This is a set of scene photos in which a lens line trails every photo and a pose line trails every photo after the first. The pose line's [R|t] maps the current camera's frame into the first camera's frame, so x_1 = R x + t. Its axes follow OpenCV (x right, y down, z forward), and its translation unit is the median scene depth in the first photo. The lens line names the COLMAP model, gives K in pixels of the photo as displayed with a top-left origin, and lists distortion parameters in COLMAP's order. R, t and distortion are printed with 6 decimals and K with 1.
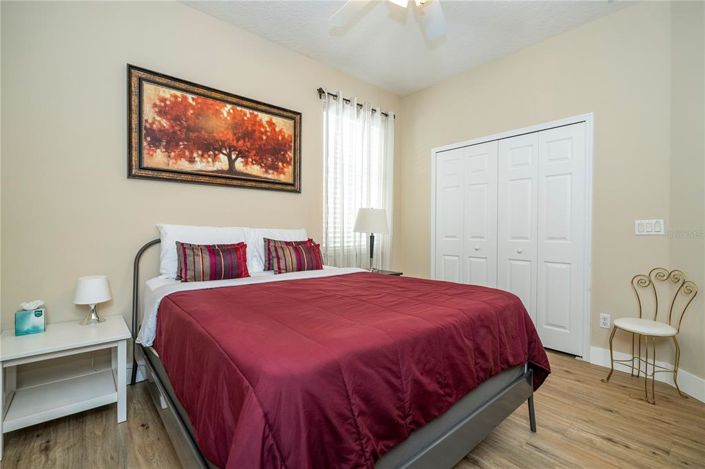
lens RADIAL K [[324.4, 0, 354.4], [0, 324.4, 232.9], [0, 0, 1]] dist [0.002341, 0.000094]
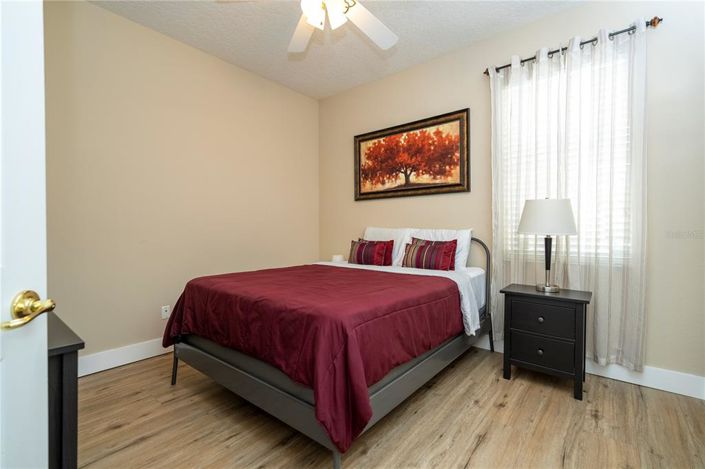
lens RADIAL K [[324.4, 0, 352.8], [0, 324.4, 235.6], [0, 0, 1]] dist [0.002341, 0.000094]
pose [[0.144962, 0.018171, -0.989270, 0.847619], [-0.000333, 0.999832, 0.018316, -0.011501], [0.989437, -0.002326, 0.144943, 0.597097]]
